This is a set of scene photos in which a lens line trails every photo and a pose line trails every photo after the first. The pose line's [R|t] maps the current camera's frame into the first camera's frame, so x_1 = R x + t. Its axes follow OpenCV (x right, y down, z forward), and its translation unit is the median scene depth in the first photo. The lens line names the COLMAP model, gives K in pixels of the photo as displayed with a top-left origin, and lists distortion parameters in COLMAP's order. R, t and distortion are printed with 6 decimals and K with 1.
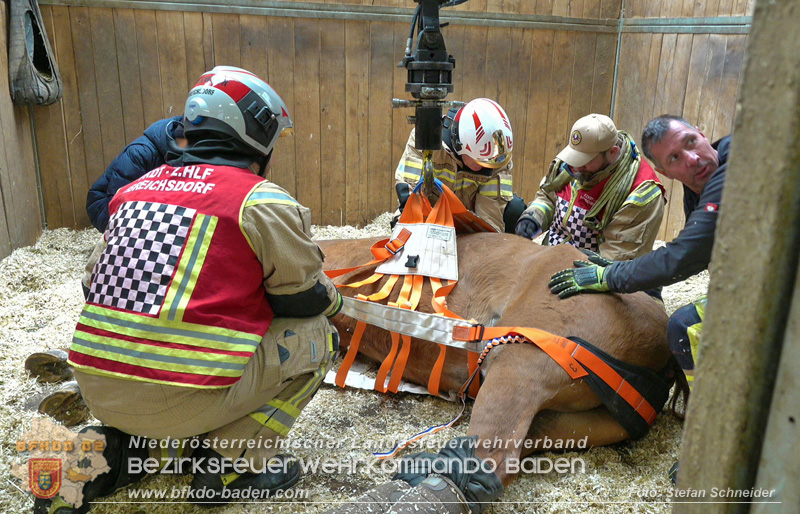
lens RADIAL K [[717.0, 0, 433.1], [0, 717.0, 255.6], [0, 0, 1]] dist [0.012353, -0.012554]
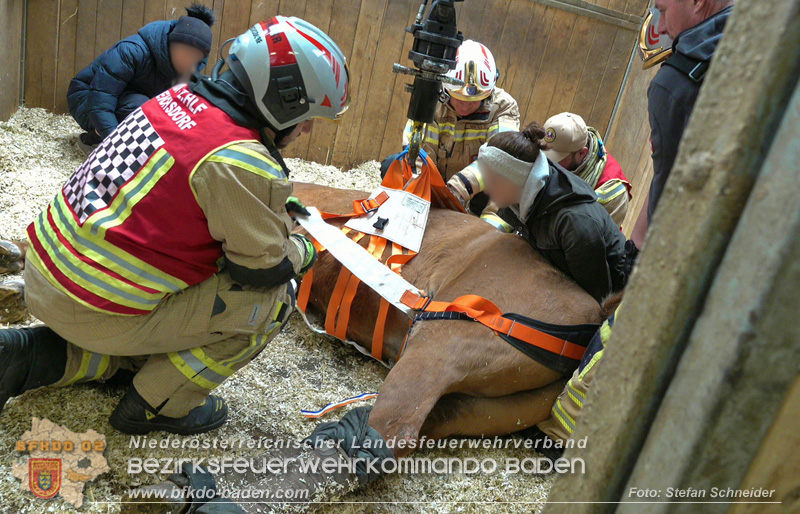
lens RADIAL K [[717.0, 0, 452.7], [0, 717.0, 255.9], [0, 0, 1]] dist [0.012353, -0.012554]
pose [[0.977692, 0.201973, 0.057671, 0.017479], [-0.206018, 0.975600, 0.075899, -0.045373], [-0.040934, -0.086087, 0.995446, -0.007241]]
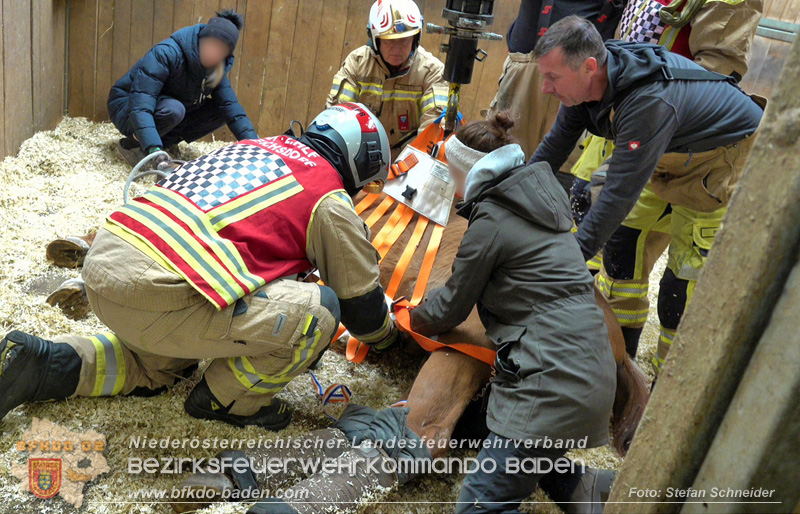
lens RADIAL K [[717.0, 0, 374.8], [0, 717.0, 254.6], [0, 0, 1]] dist [0.012353, -0.012554]
pose [[0.981305, 0.183709, -0.057376, -0.004968], [-0.177445, 0.979047, 0.099903, -0.032478], [0.074527, -0.087854, 0.993342, -0.026076]]
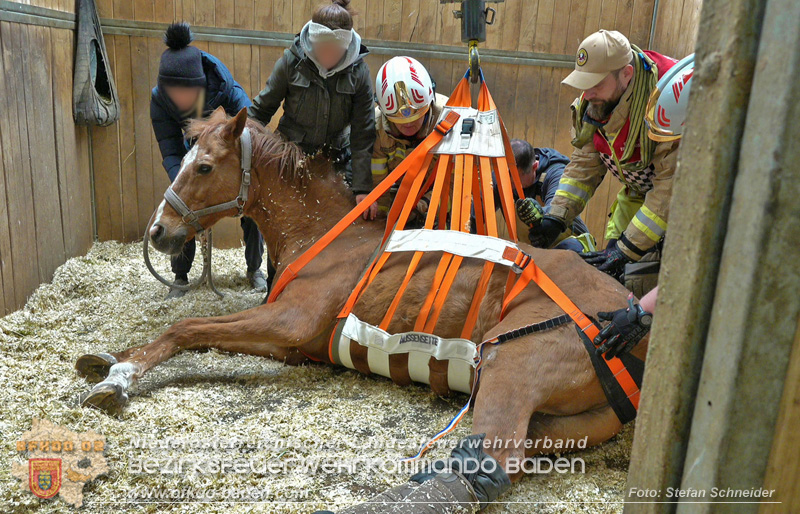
lens RADIAL K [[717.0, 0, 428.8], [0, 717.0, 256.1], [0, 0, 1]] dist [0.012353, -0.012554]
pose [[0.998131, 0.039603, -0.046535, 0.006708], [-0.041305, 0.998491, -0.036195, 0.005015], [0.045031, 0.038050, 0.998261, -0.059052]]
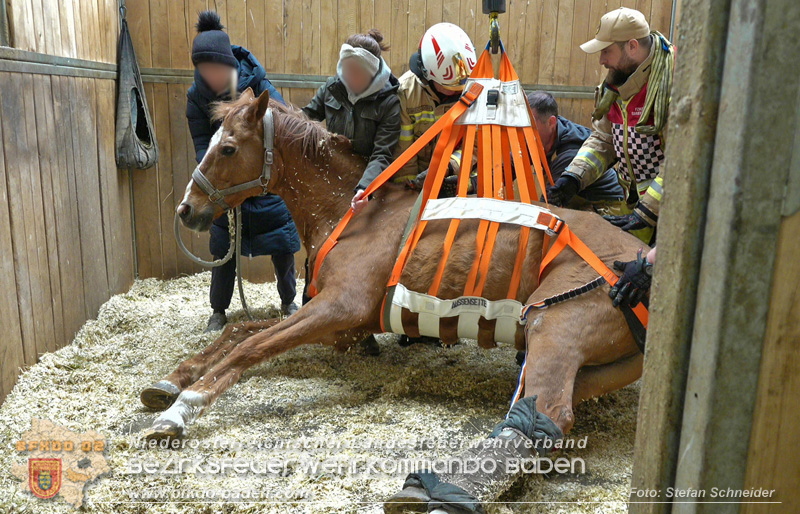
lens RADIAL K [[717.0, 0, 434.7], [0, 717.0, 256.2], [0, 0, 1]] dist [0.012353, -0.012554]
pose [[0.996774, 0.010831, -0.079530, 0.011577], [-0.017103, 0.996758, -0.078616, 0.011161], [0.078420, 0.079723, 0.993728, -0.099722]]
